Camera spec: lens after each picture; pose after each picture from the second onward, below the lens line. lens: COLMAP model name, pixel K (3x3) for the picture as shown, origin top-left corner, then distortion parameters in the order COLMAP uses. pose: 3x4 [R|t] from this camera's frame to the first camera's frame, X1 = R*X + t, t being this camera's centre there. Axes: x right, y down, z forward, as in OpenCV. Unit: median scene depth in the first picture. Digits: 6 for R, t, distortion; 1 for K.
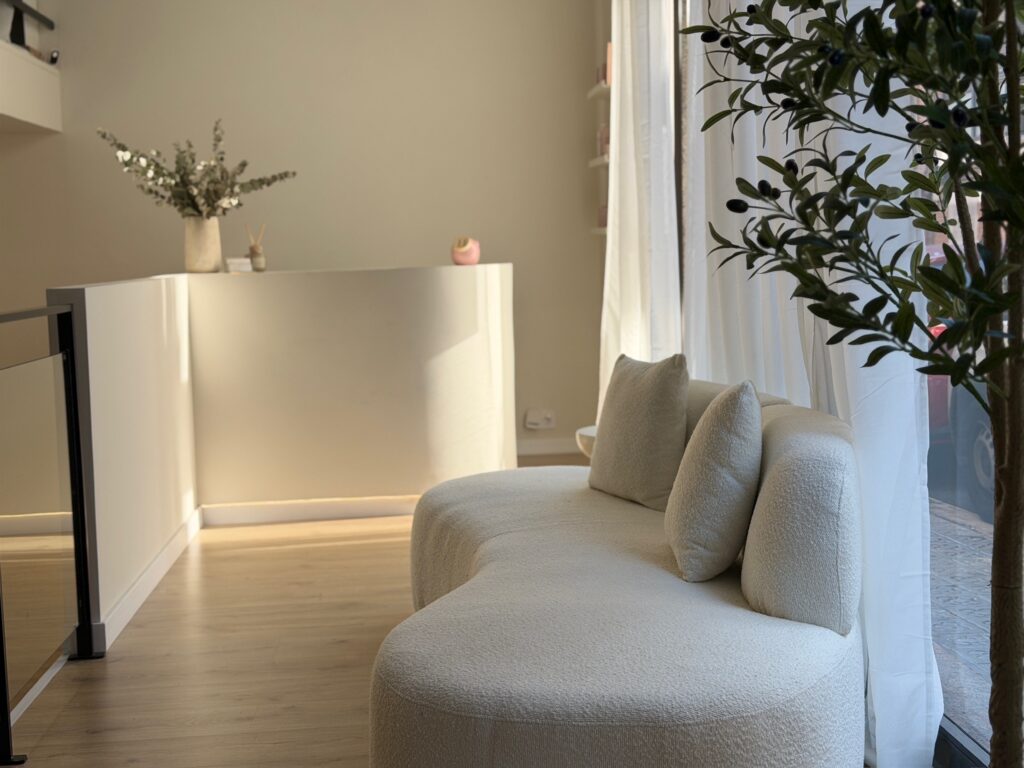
lens RADIAL K [[1420.4, 0, 512.0], [0, 1420.4, 384.0], [0, 0, 1]] dist [0.187125, -0.391119]
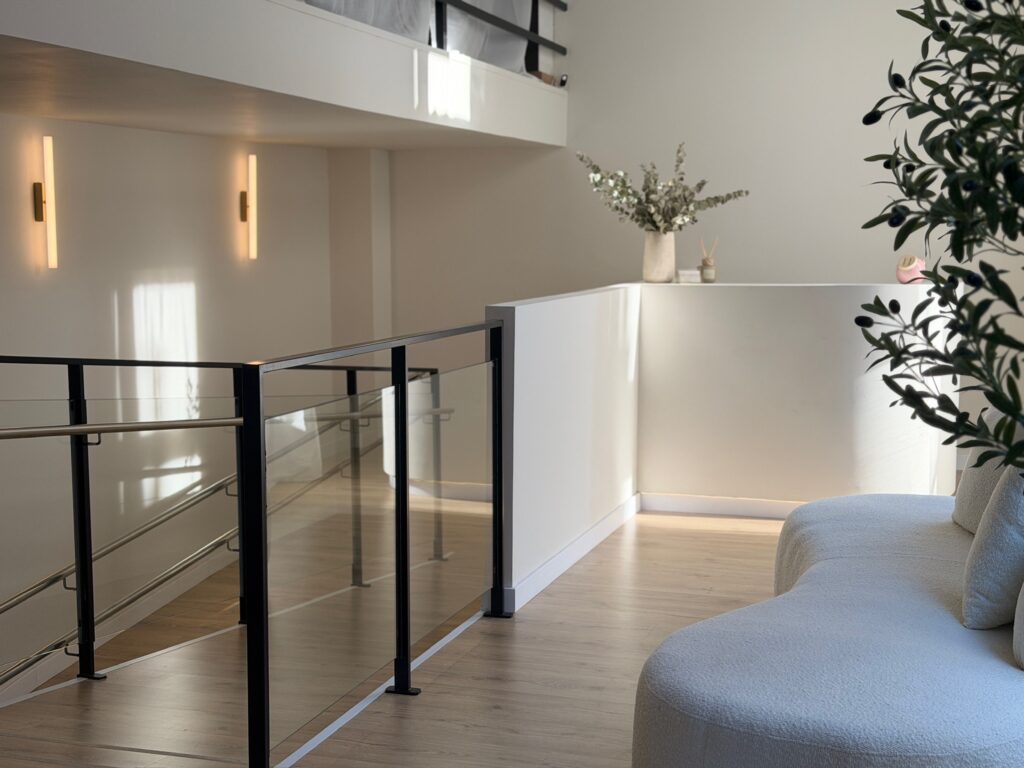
lens RADIAL K [[1420.4, 0, 512.0], [0, 1420.4, 384.0], [0, 0, 1]] dist [0.187125, -0.391119]
pose [[0.924693, 0.070812, -0.374069, 0.099745], [-0.063795, 0.997478, 0.031125, -0.027185], [0.375330, -0.004917, 0.926878, -0.061600]]
